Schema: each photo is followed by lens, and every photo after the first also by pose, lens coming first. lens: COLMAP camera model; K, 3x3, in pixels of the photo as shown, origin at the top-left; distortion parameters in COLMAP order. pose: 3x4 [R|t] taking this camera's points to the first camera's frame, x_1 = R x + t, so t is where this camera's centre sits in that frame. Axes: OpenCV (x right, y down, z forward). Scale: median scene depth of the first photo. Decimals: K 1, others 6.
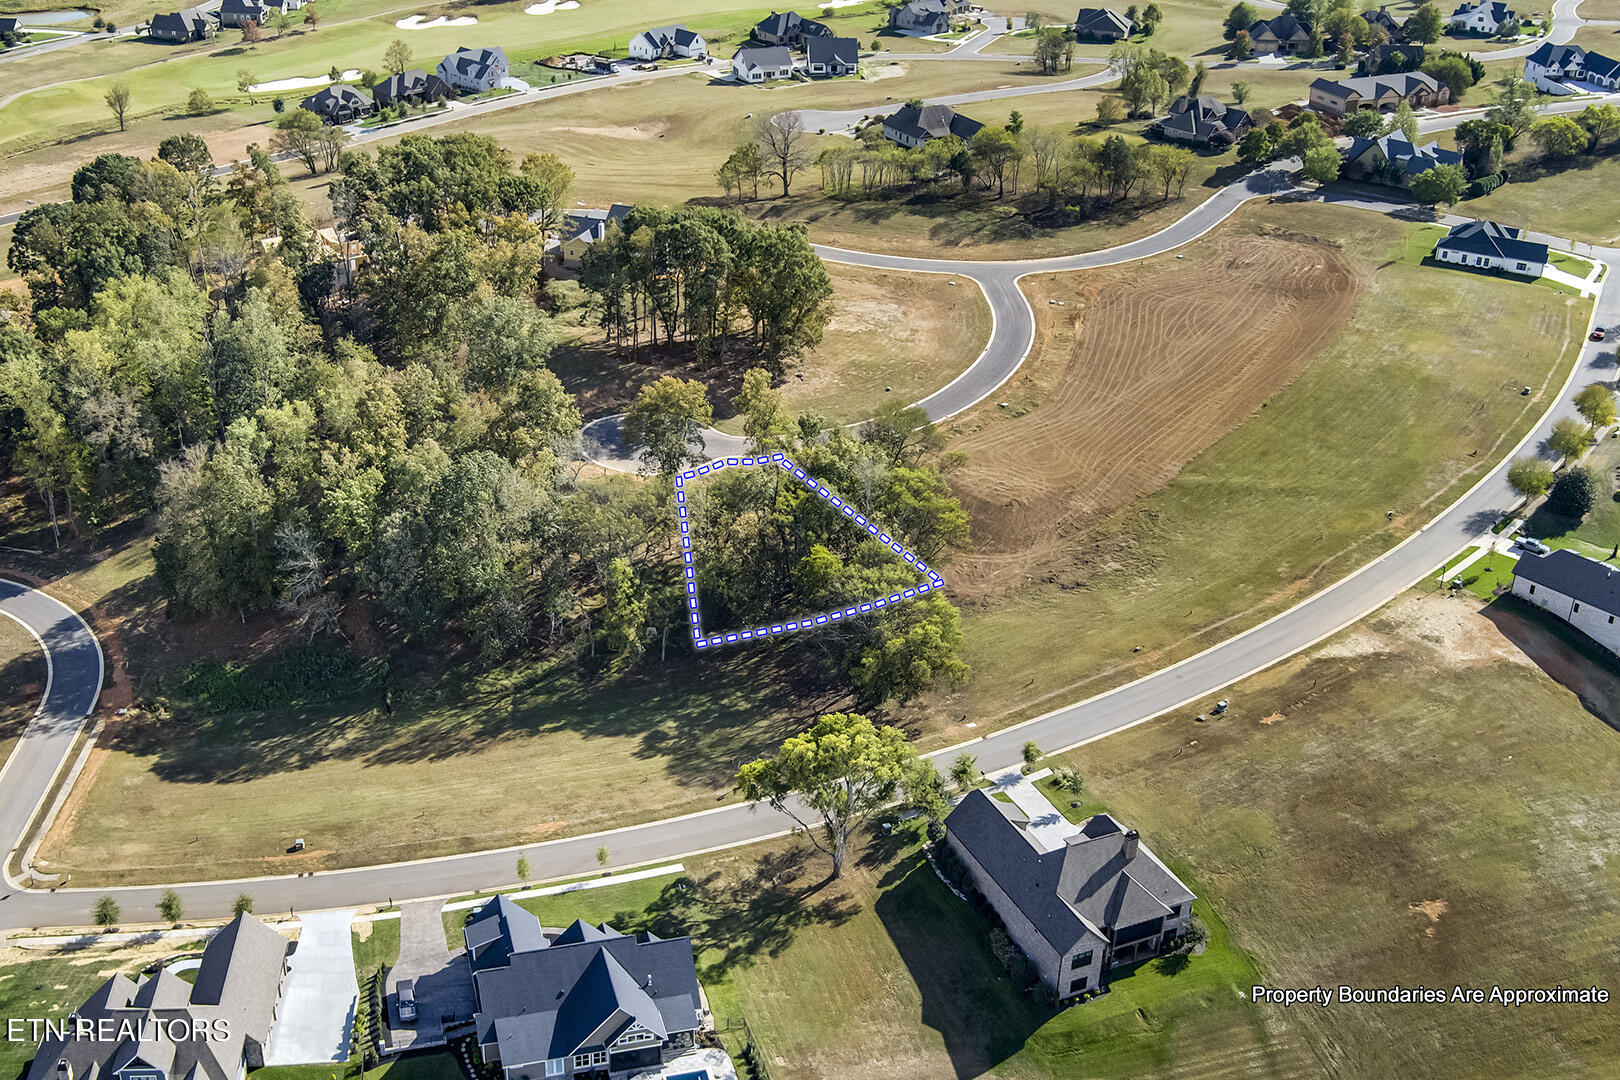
lens RADIAL K [[1926.9, 0, 810.0], [0, 1926.9, 540.0], [0, 0, 1]] dist [-0.076927, 0.003278]
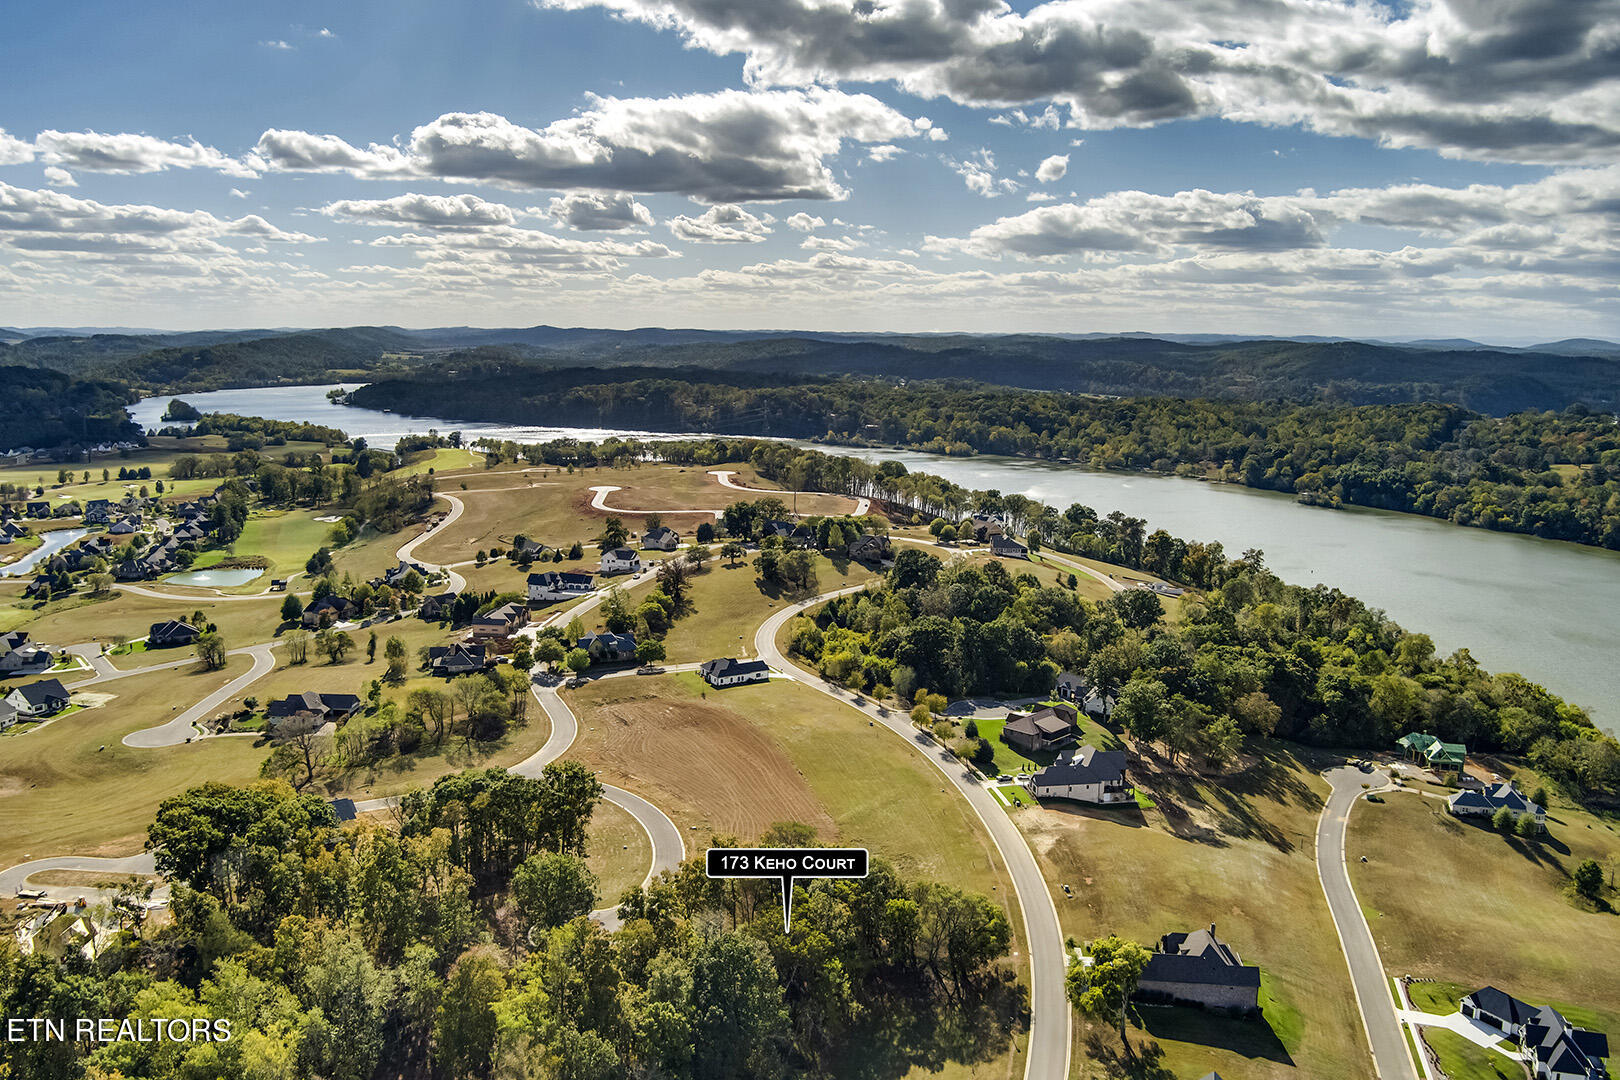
lens RADIAL K [[1281.7, 0, 852.9], [0, 1281.7, 539.8], [0, 0, 1]] dist [-0.061444, -0.001110]
pose [[0.499838, -0.146733, 0.853599, -0.806250], [0.386702, 0.919669, -0.068349, -0.198097], [-0.774999, 0.364252, 0.516427, 0.365898]]
